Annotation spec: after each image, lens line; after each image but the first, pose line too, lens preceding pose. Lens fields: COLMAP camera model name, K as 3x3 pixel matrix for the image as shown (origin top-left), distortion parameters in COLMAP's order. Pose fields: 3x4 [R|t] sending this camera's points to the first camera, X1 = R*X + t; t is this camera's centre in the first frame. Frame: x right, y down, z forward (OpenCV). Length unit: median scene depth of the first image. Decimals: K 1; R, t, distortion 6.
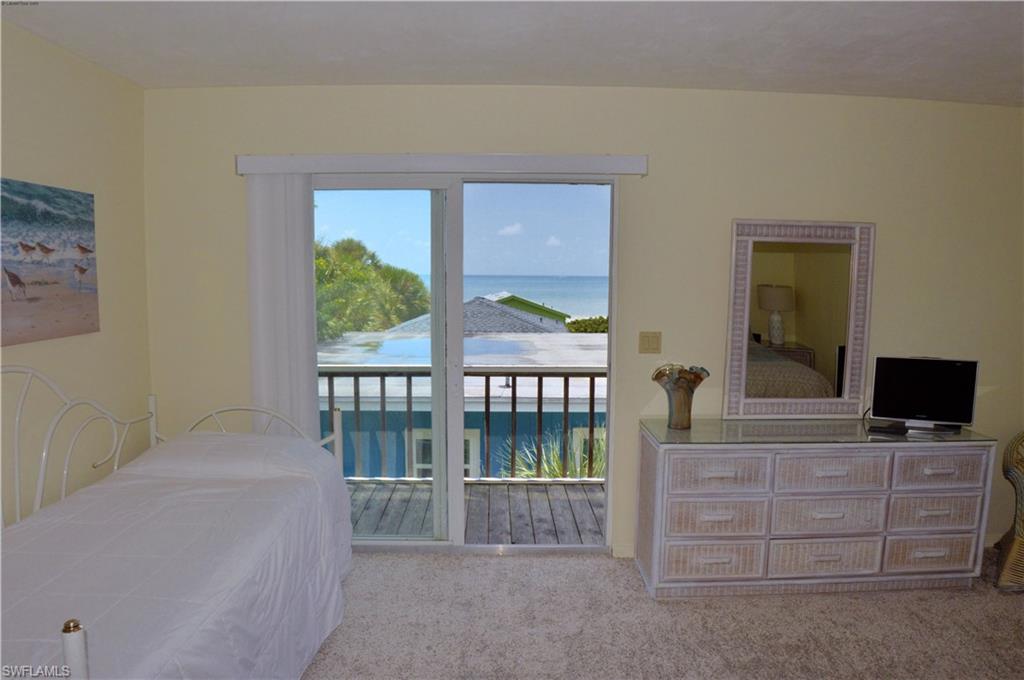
lens RADIAL K [[653.5, 0, 515.9], [0, 653.5, 339.6], [0, 0, 1]] dist [-0.097215, 0.013343]
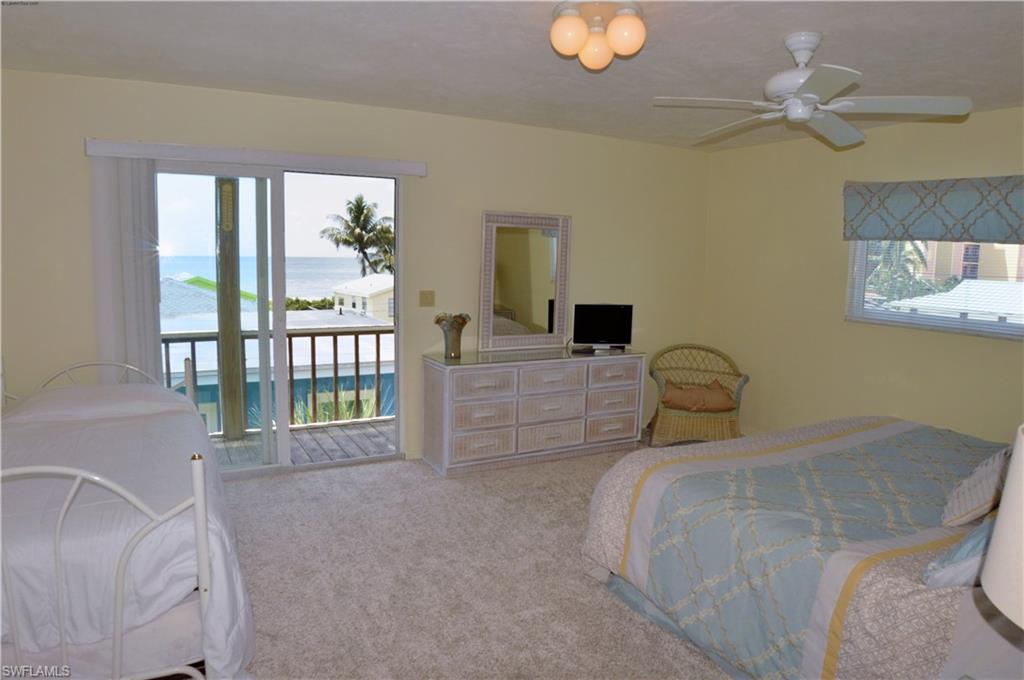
lens RADIAL K [[653.5, 0, 515.9], [0, 653.5, 339.6], [0, 0, 1]] dist [-0.097215, 0.013343]
pose [[0.885893, -0.046047, 0.461599, -0.288242], [0.033428, 0.998811, 0.035482, 0.052156], [-0.462684, -0.016003, 0.886379, -0.332908]]
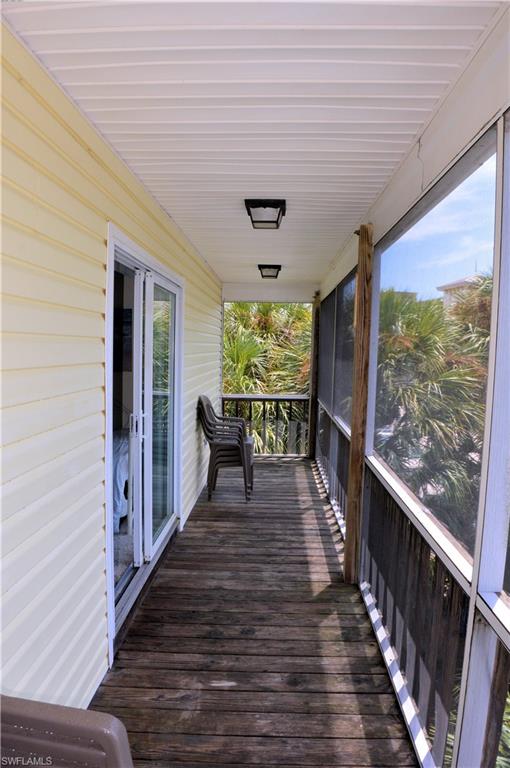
lens RADIAL K [[490.2, 0, 255.0], [0, 490.2, 384.0], [0, 0, 1]] dist [-0.097215, 0.013343]
pose [[-0.071409, 0.063693, -0.995411, 0.905815], [-0.130558, 0.988776, 0.072634, -0.133092], [0.988866, 0.135145, -0.062292, 1.385291]]
